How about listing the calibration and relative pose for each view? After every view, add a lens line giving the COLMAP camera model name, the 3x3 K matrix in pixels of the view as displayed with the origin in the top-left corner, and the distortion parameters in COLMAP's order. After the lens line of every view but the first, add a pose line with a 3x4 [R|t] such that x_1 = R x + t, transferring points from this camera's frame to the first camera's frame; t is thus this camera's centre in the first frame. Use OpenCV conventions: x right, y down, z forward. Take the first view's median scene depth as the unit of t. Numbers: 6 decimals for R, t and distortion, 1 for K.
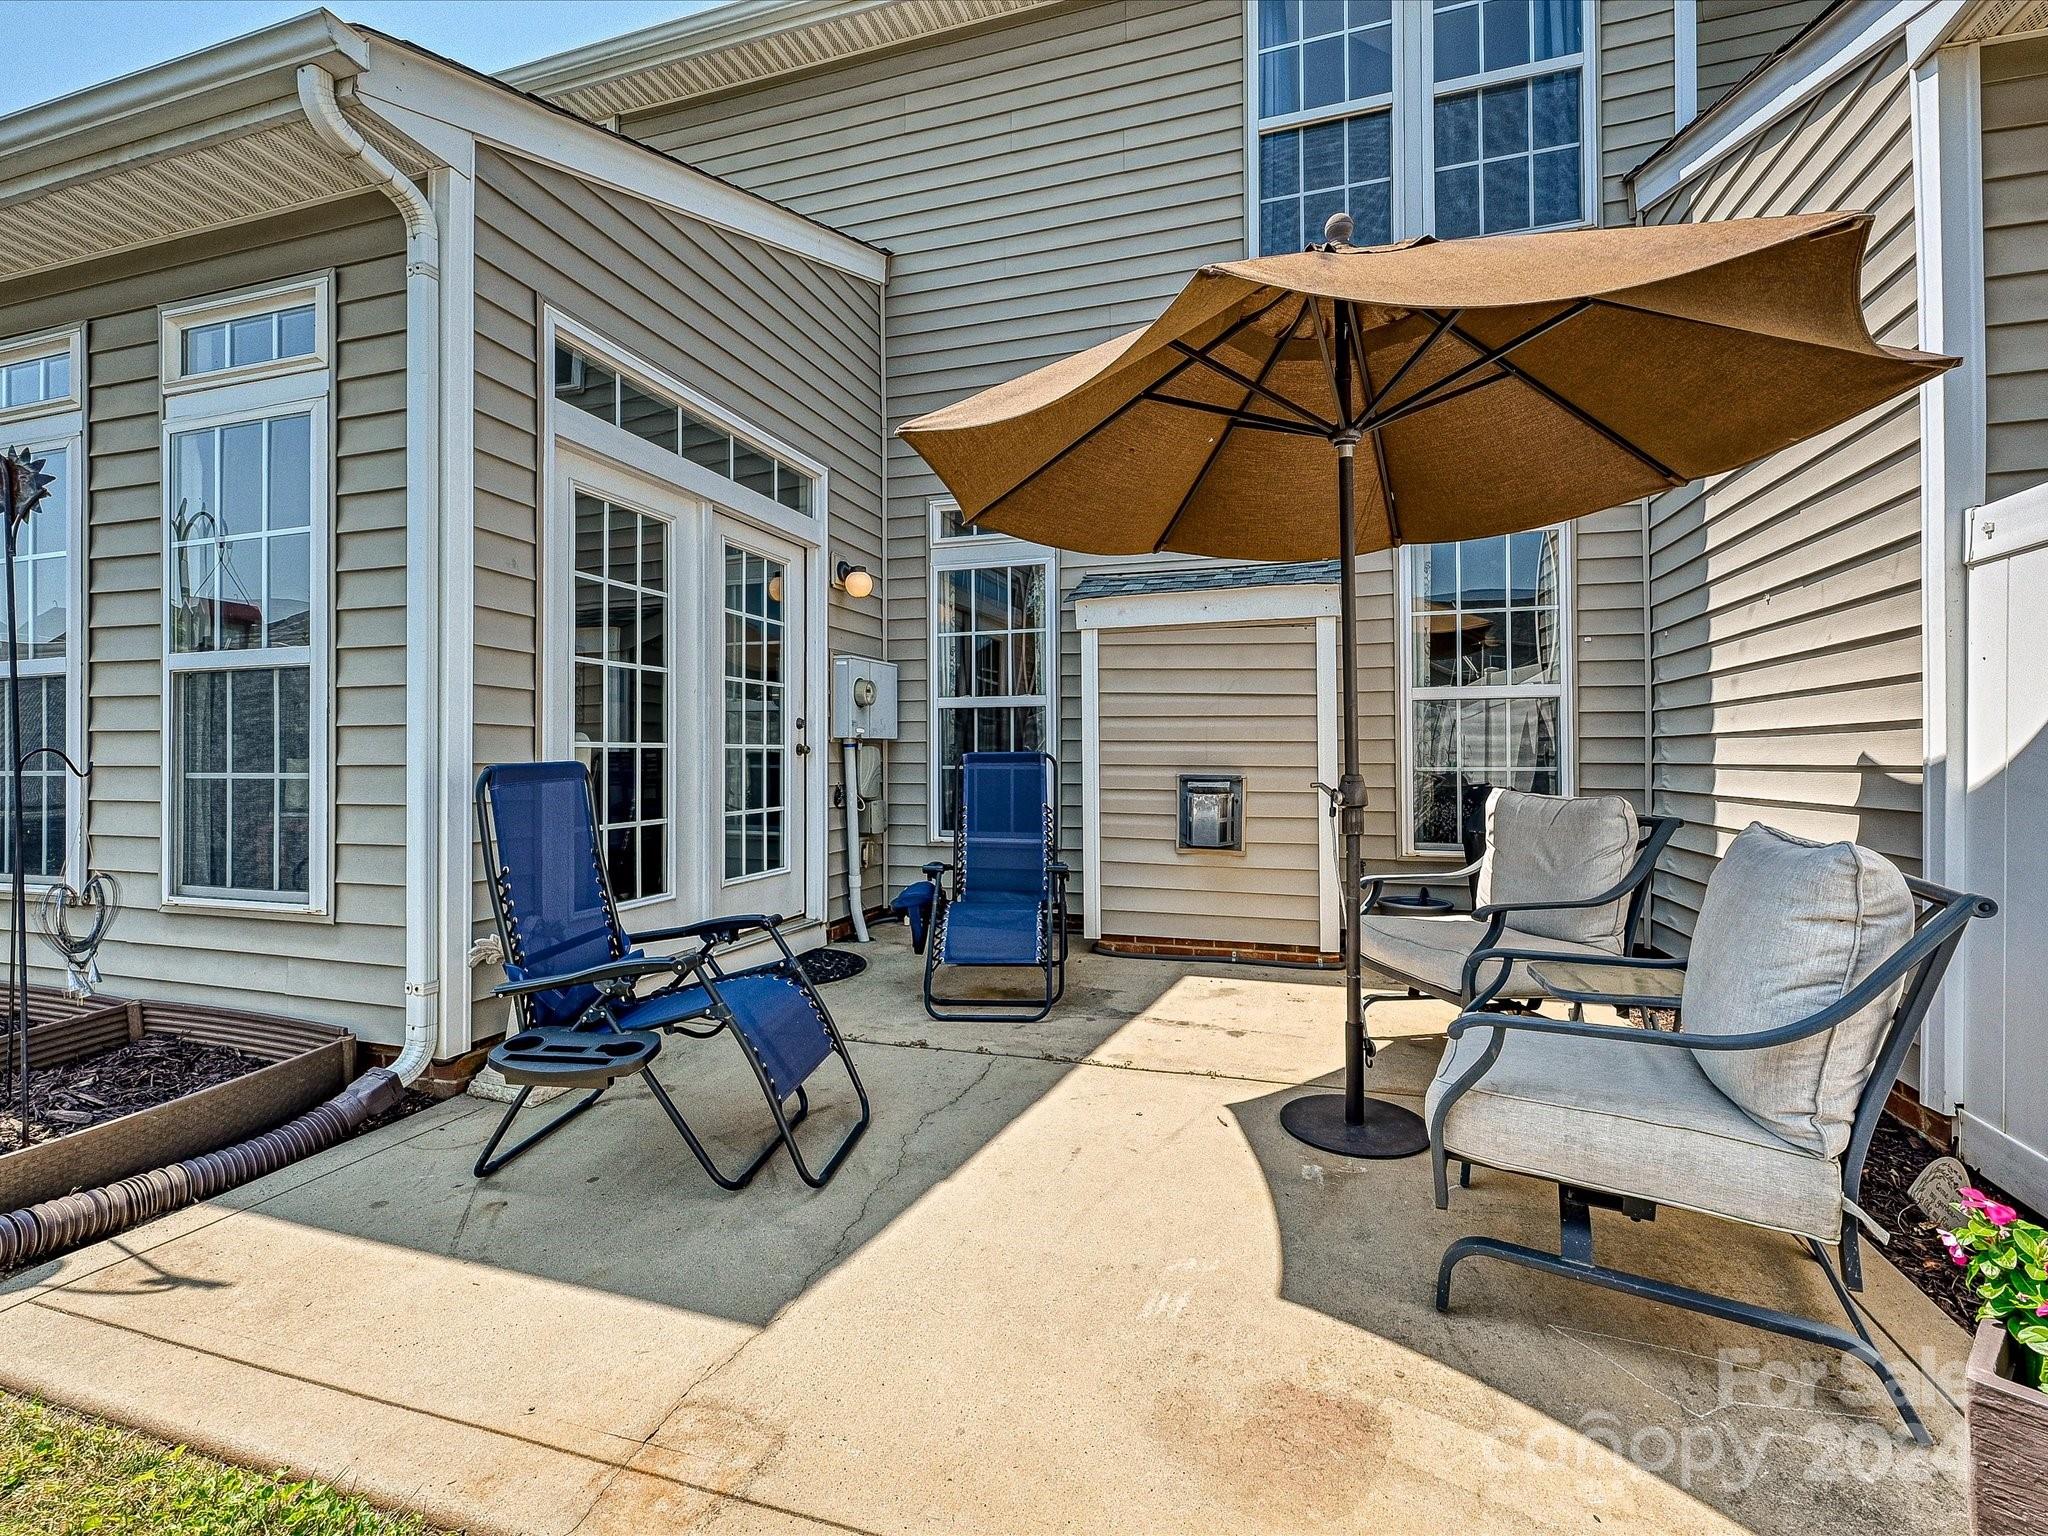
lens RADIAL K [[917.8, 0, 1018.9], [0, 917.8, 751.1], [0, 0, 1]] dist [0.002210, -0.000275]
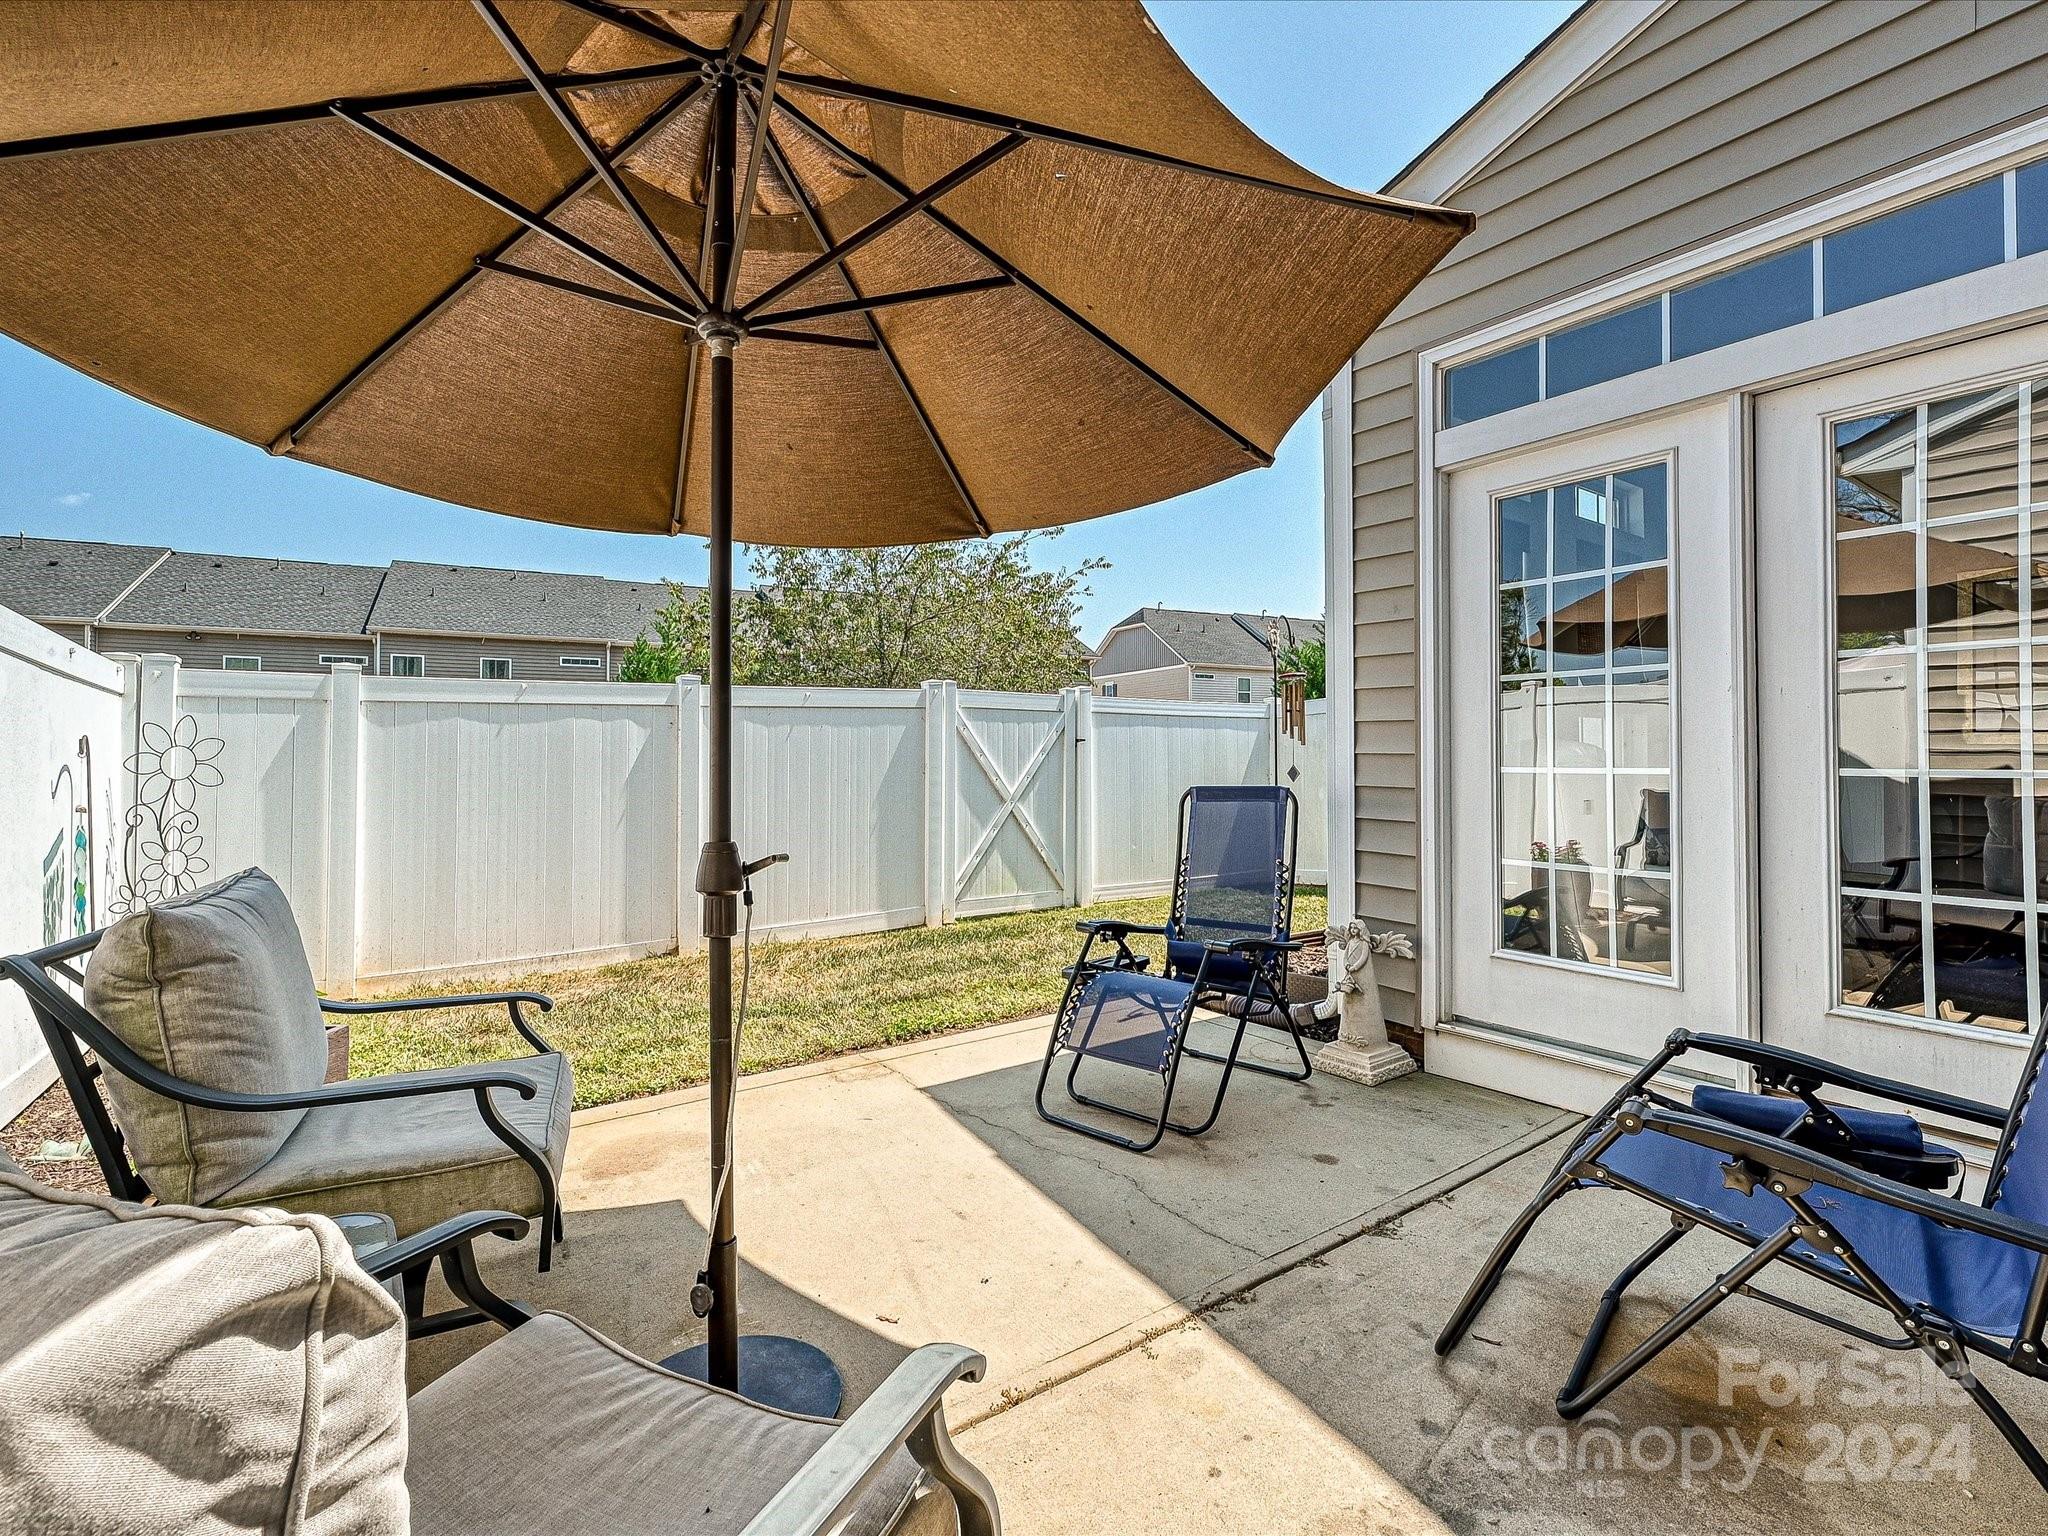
lens RADIAL K [[917.8, 0, 1022.9], [0, 917.8, 756.7], [0, 0, 1]] dist [0.002210, -0.000275]
pose [[-0.595878, -0.002248, -0.803071, 0.778659], [0.010302, 0.999892, -0.010444, -0.023956], [0.803009, -0.014497, -0.595791, 1.613390]]
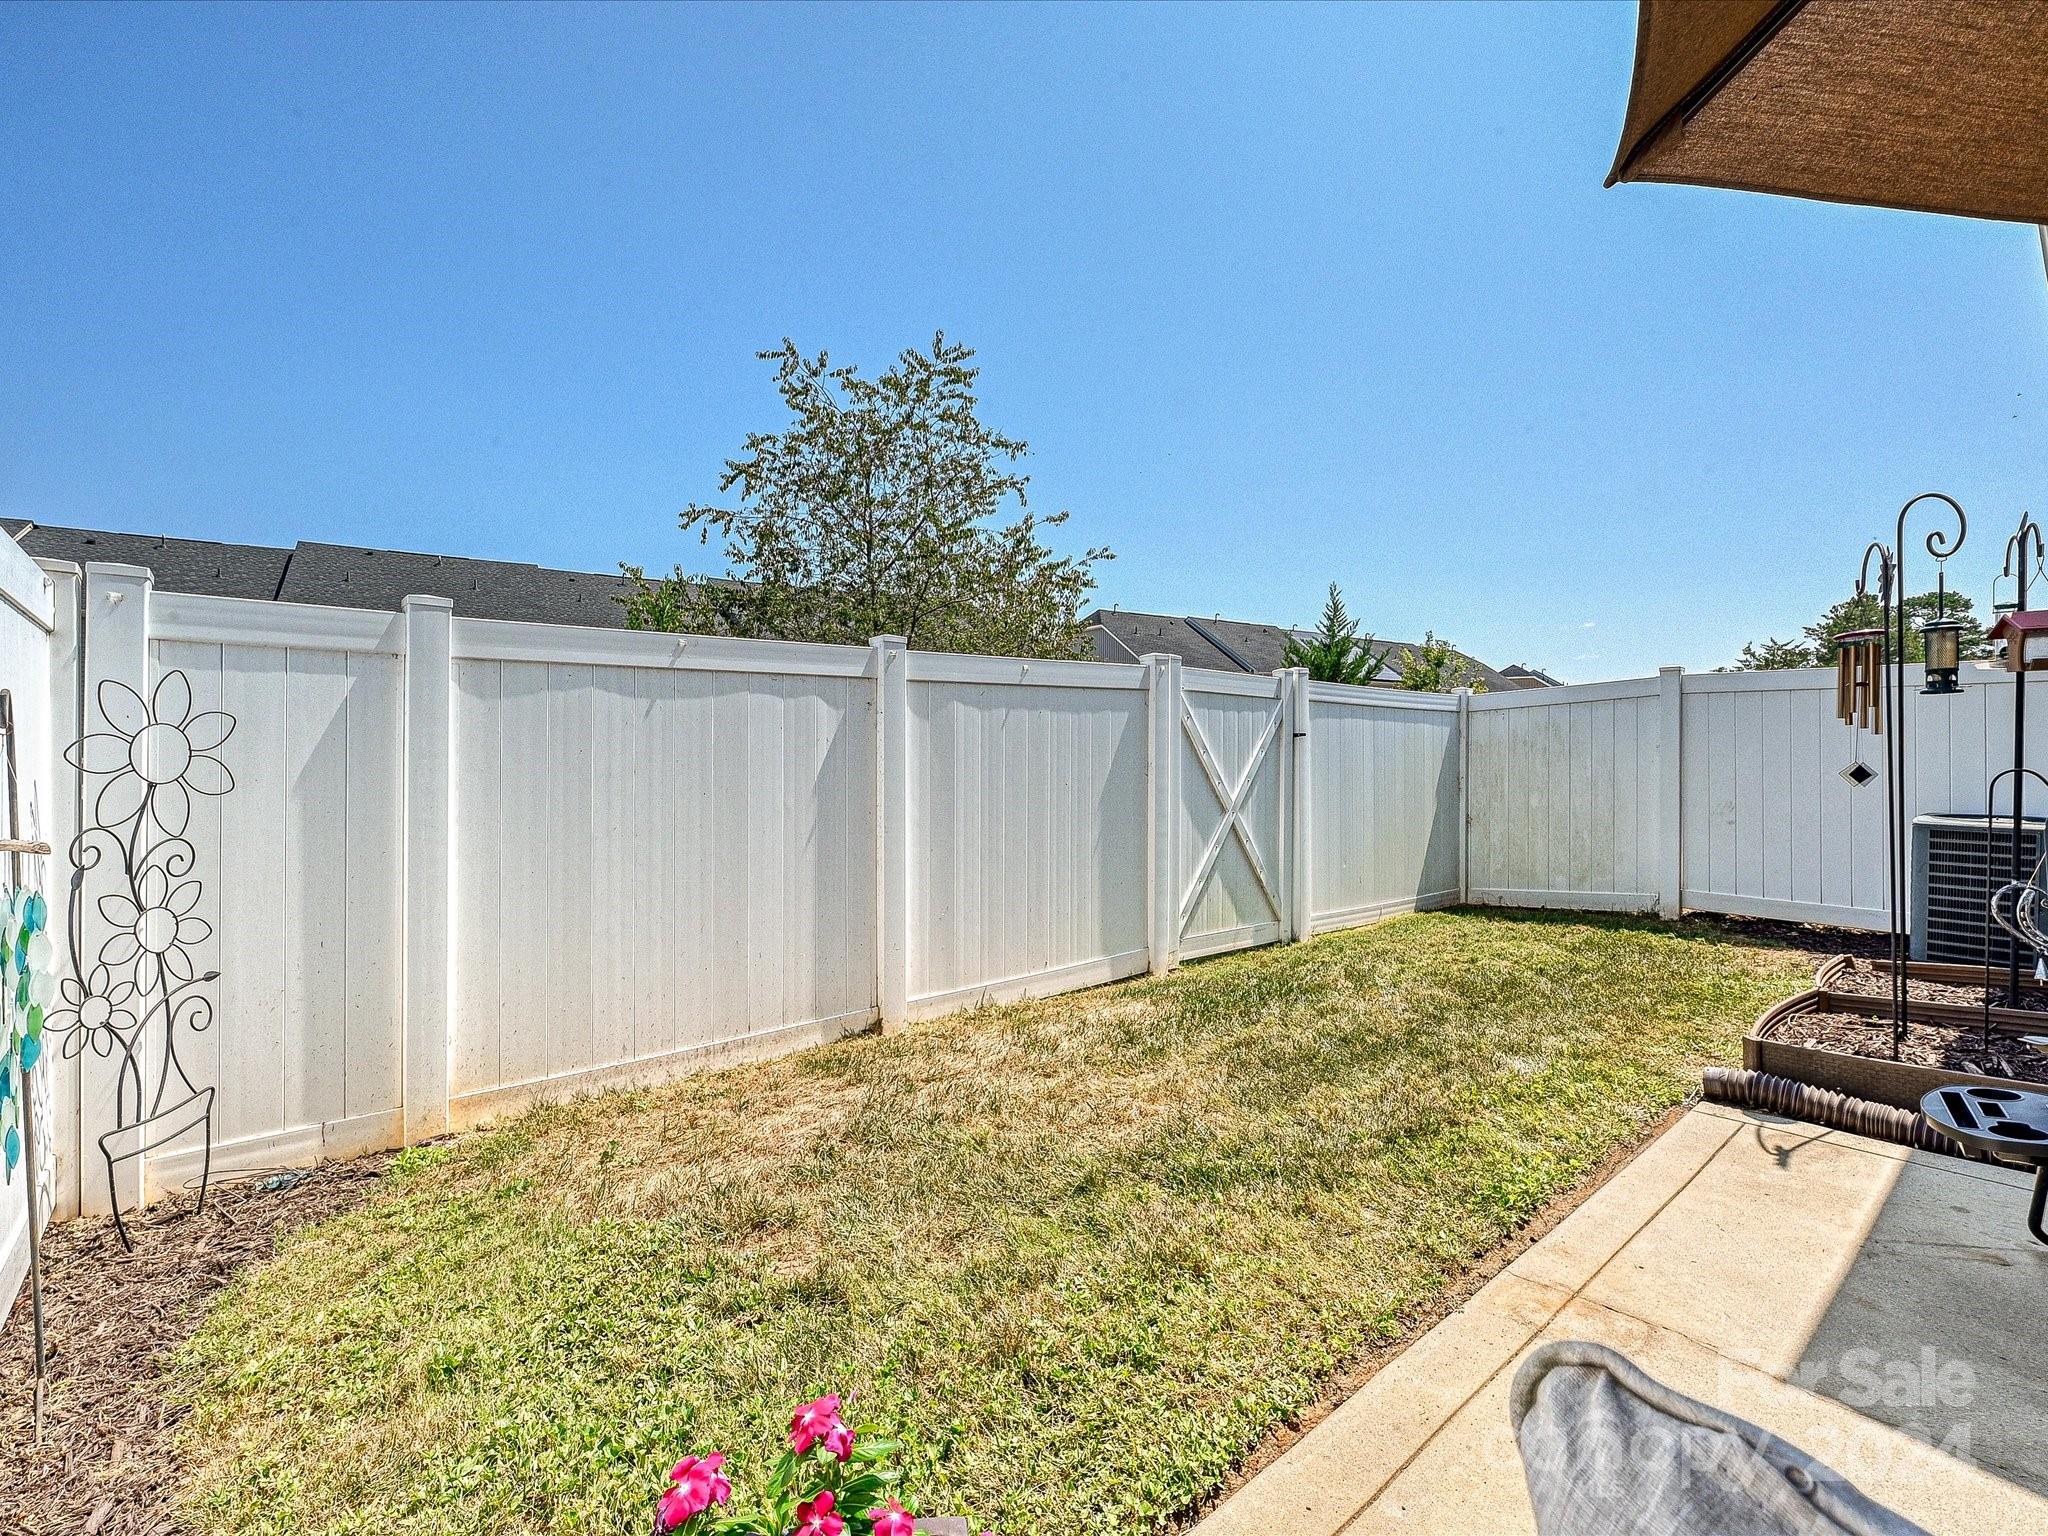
lens RADIAL K [[917.8, 0, 1026.5], [0, 917.8, 776.1], [0, 0, 1]] dist [0.002210, -0.000275]
pose [[-0.530012, 0.010843, -0.847921, 0.675800], [0.010465, 0.999926, 0.006246, -0.018983], [0.847926, -0.005564, -0.530086, 0.582371]]
